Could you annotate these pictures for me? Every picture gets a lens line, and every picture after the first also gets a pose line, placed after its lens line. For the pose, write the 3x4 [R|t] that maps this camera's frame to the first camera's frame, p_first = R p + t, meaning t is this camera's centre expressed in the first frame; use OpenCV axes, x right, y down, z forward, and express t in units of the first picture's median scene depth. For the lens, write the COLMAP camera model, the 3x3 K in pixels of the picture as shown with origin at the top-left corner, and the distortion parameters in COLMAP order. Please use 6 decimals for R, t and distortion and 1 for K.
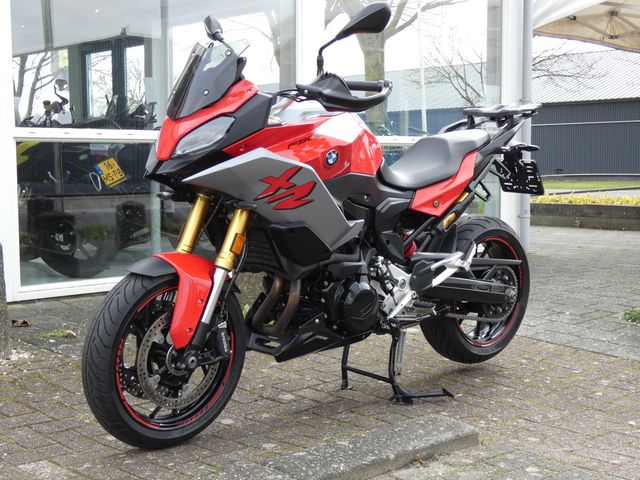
lens RADIAL K [[993.5, 0, 320.0], [0, 993.5, 240.0], [0, 0, 1]] dist [0.073378, -0.044822]
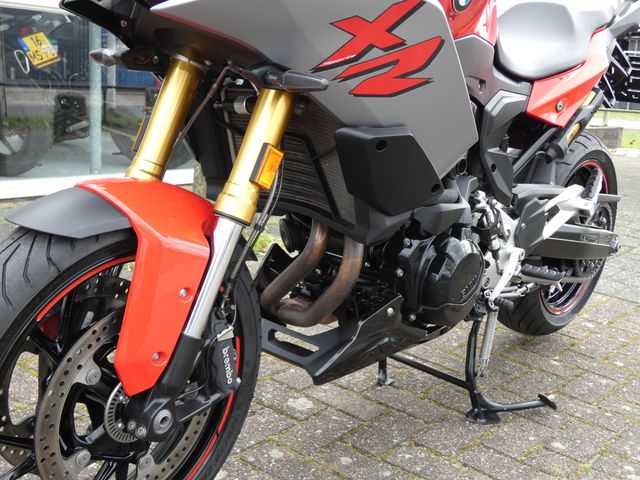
lens RADIAL K [[769.6, 0, 320.0], [0, 769.6, 240.0], [0, 0, 1]] dist [0.018347, 0.005537]
pose [[0.992325, 0.035074, 0.118582, -0.091656], [-0.049996, 0.990857, 0.125307, -0.007679], [-0.113103, -0.130274, 0.985006, 0.589881]]
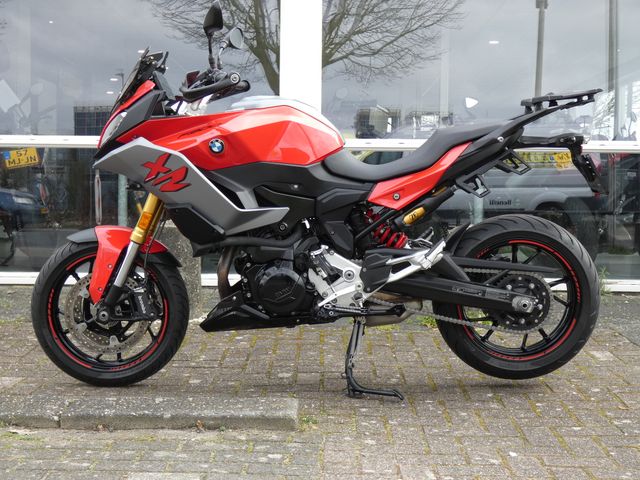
lens RADIAL K [[993.5, 0, 320.0], [0, 993.5, 240.0], [0, 0, 1]] dist [0.073378, -0.044822]
pose [[0.720518, 0.047163, -0.691830, 0.807705], [-0.067408, 0.997723, -0.002187, 0.014082], [0.690152, 0.048211, 0.722057, 0.274145]]
